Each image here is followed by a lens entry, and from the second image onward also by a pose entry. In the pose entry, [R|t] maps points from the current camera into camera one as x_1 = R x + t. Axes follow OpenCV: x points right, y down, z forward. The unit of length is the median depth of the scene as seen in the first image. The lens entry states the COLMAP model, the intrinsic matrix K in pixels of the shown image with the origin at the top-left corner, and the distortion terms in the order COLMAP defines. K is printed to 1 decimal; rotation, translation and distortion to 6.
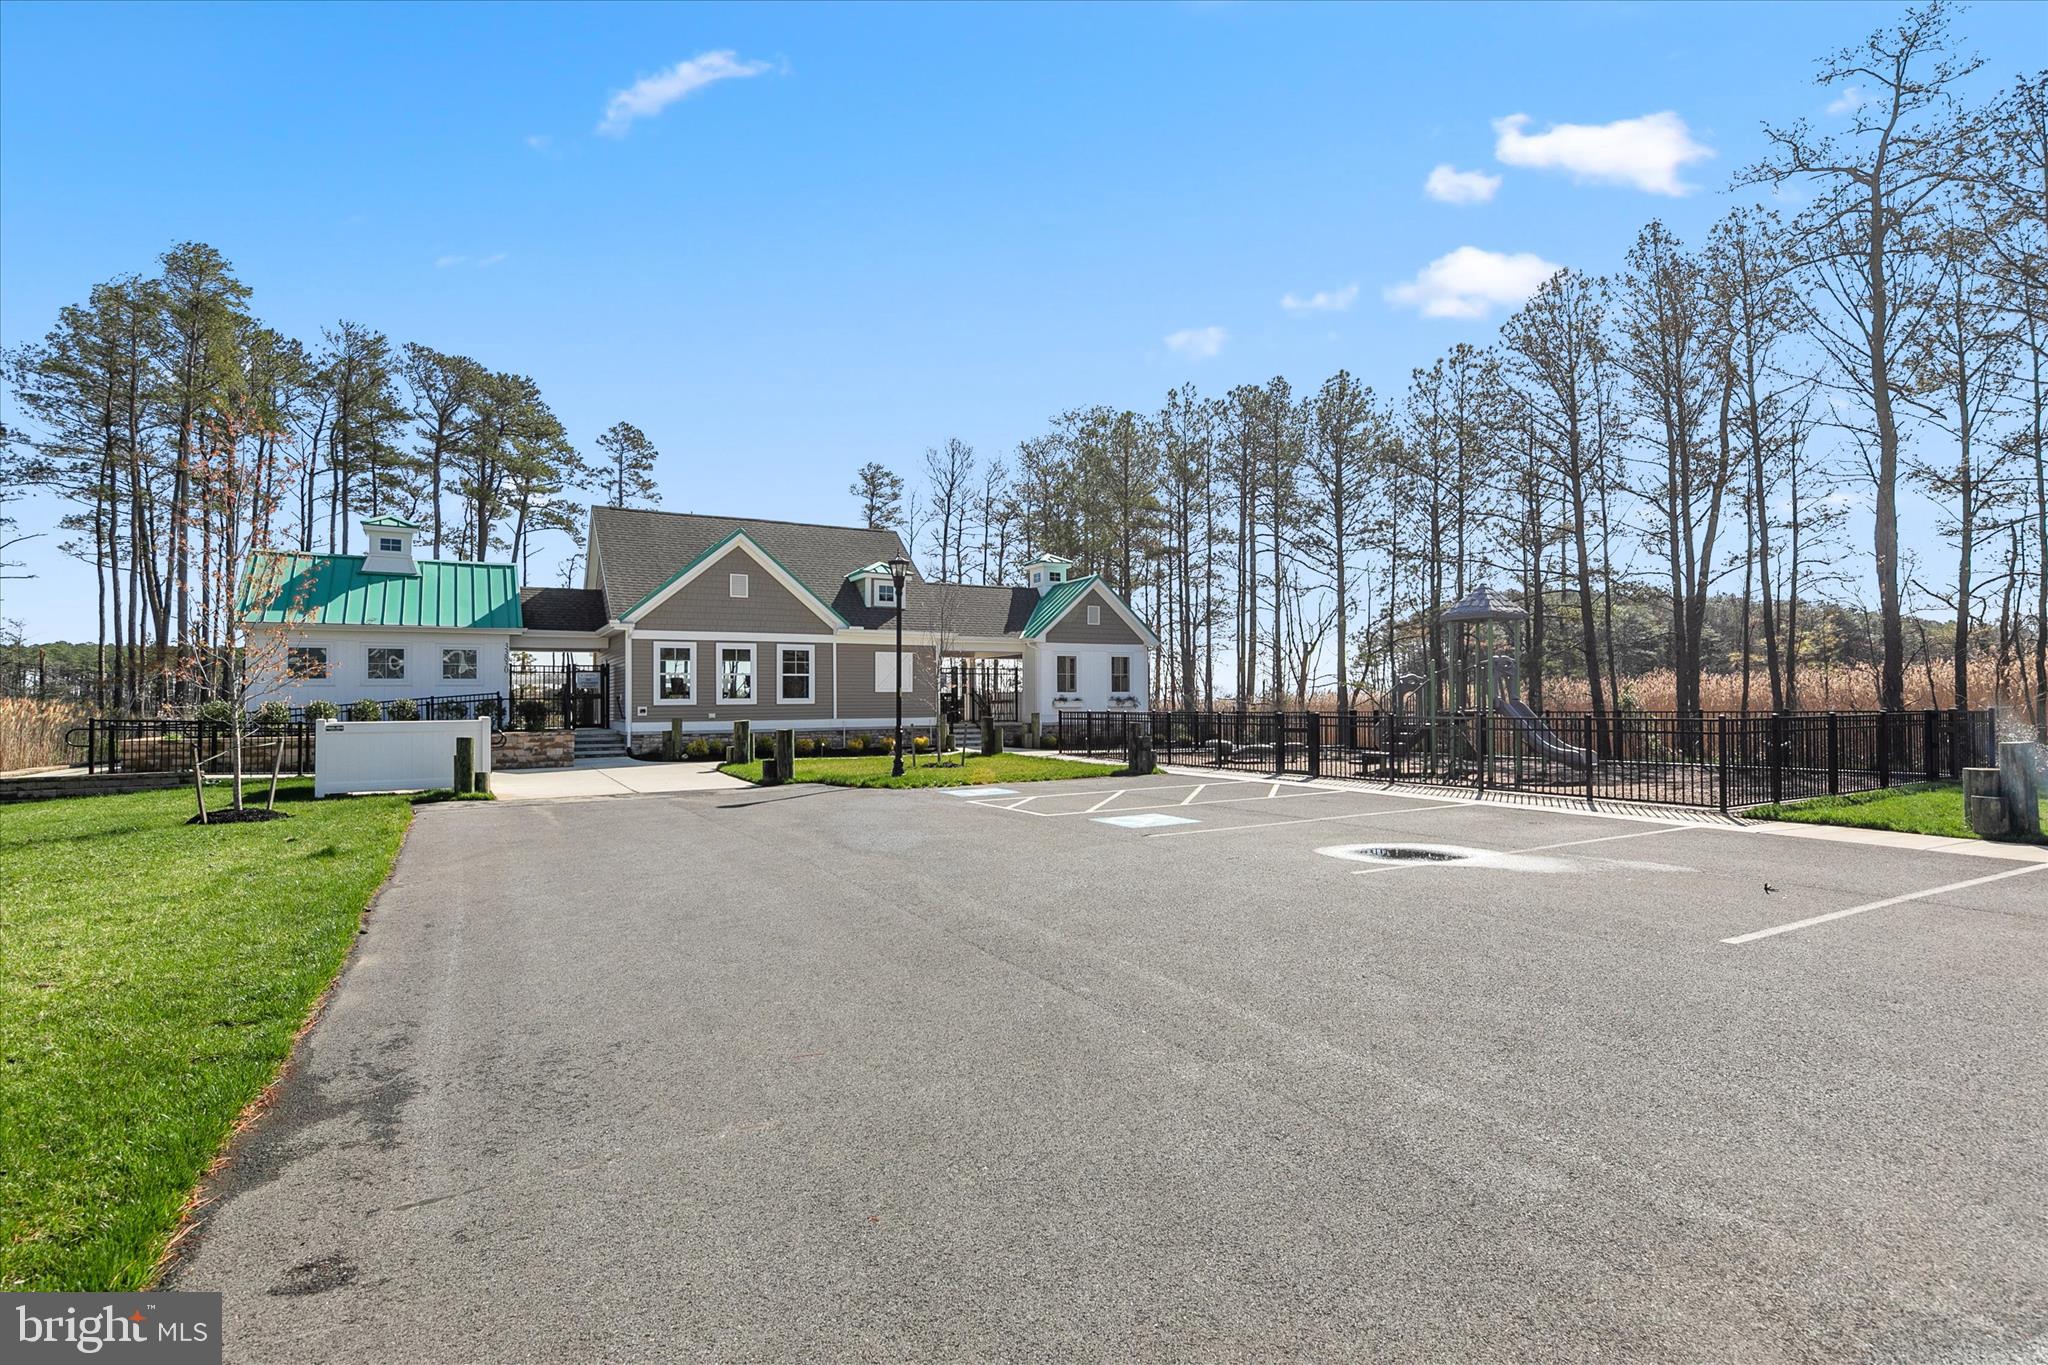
lens RADIAL K [[1404.8, 0, 1028.3], [0, 1404.8, 676.9], [0, 0, 1]] dist [0.012358, -0.006173]
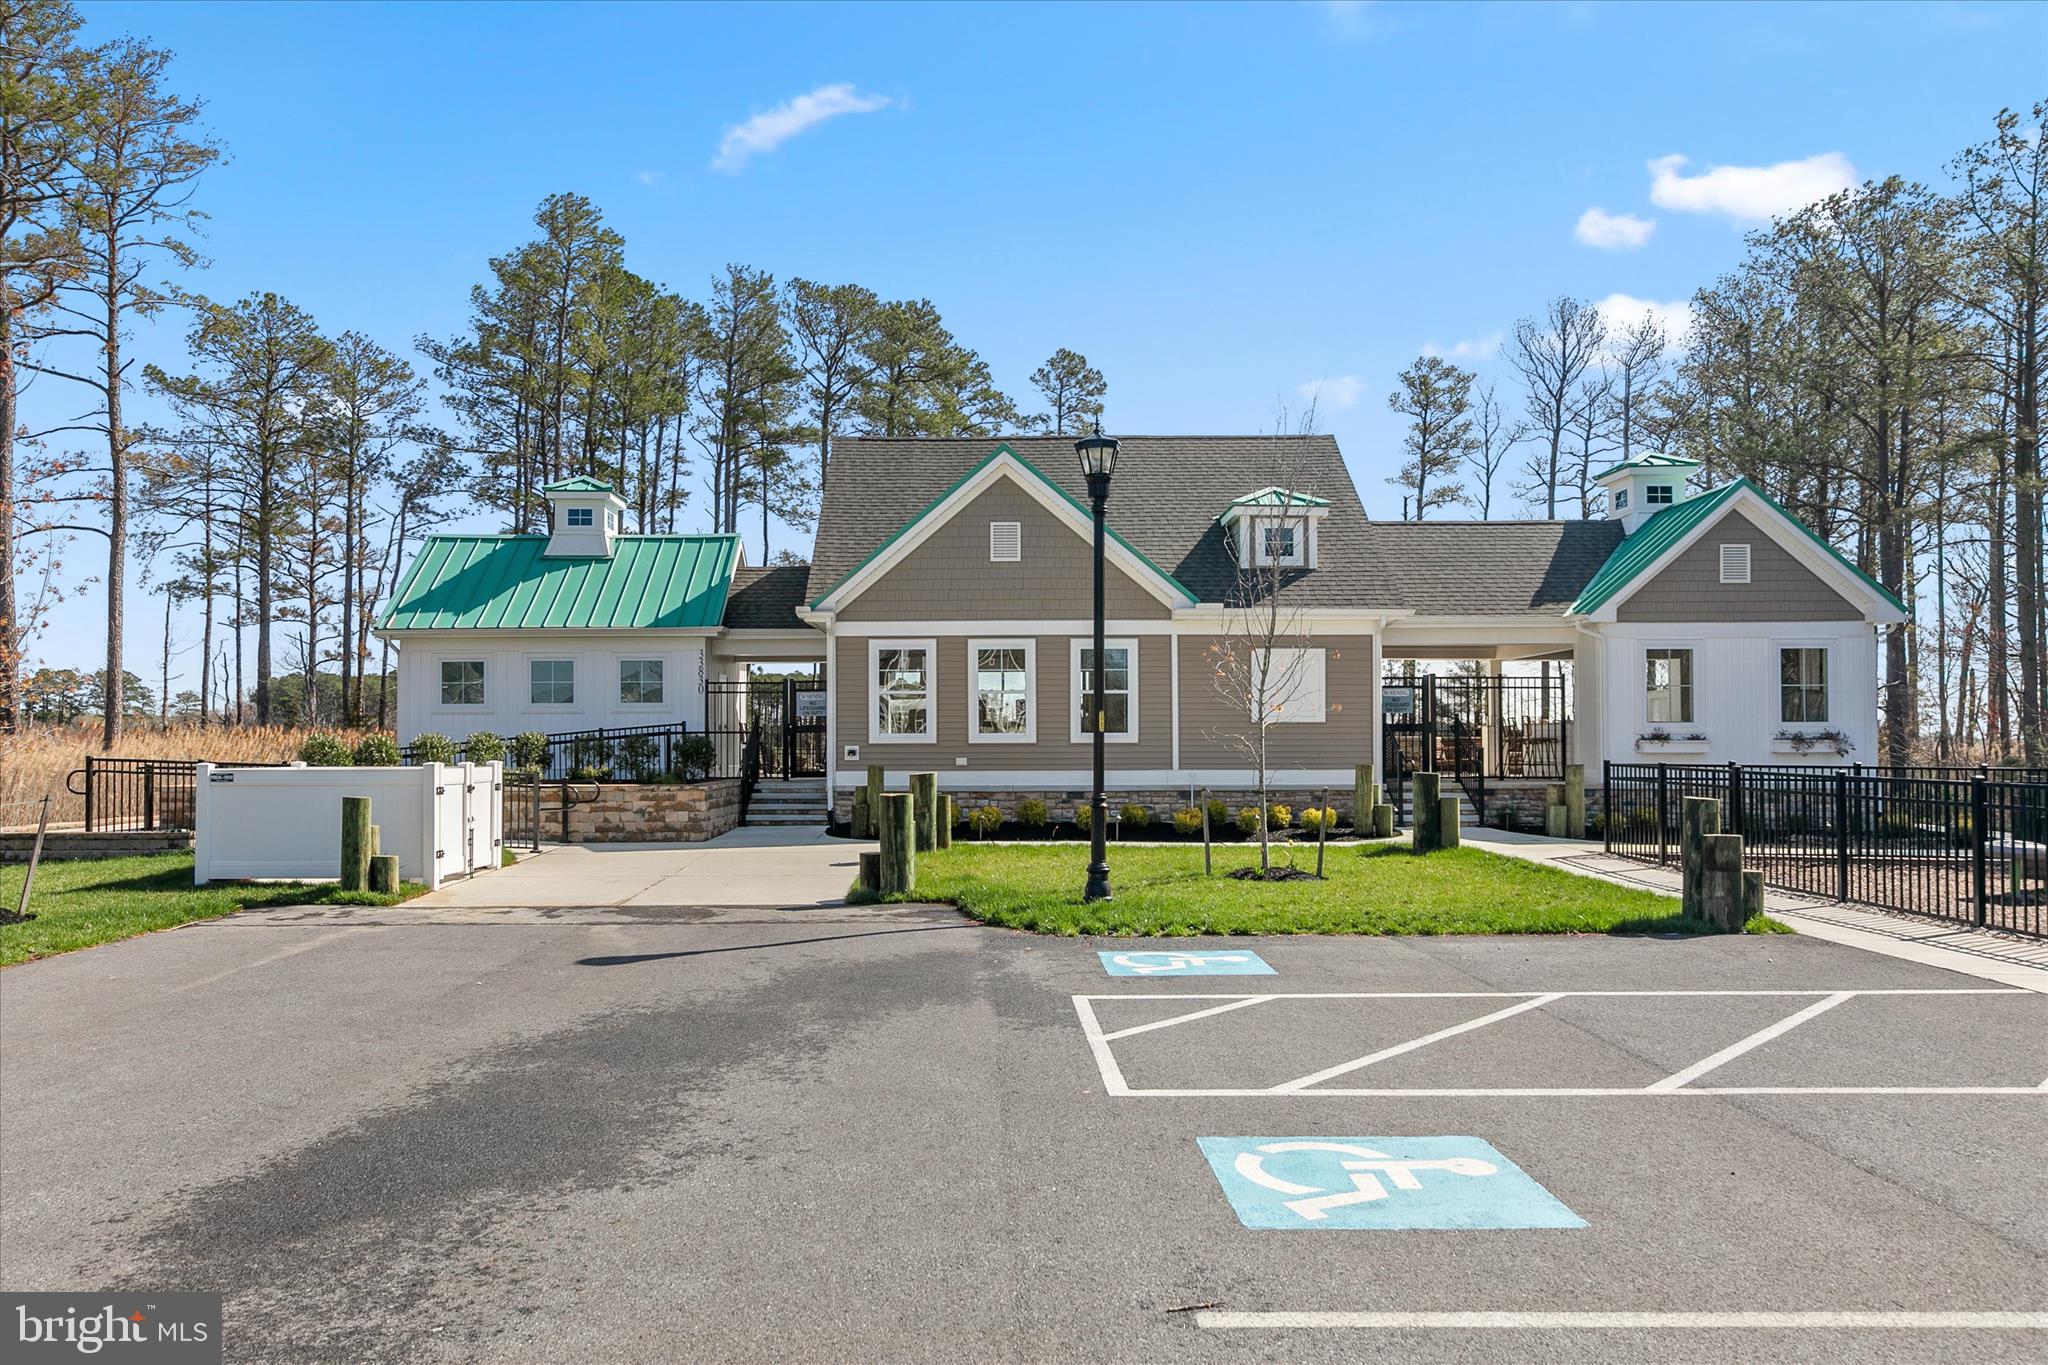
lens RADIAL K [[1404.8, 0, 1017.0], [0, 1404.8, 700.0], [0, 0, 1]] dist [0.012358, -0.006173]
pose [[0.821531, -0.008899, -0.570094, 0.127558], [0.005834, 0.999957, -0.007202, 0.005414], [0.570134, 0.002591, 0.821548, 0.494189]]
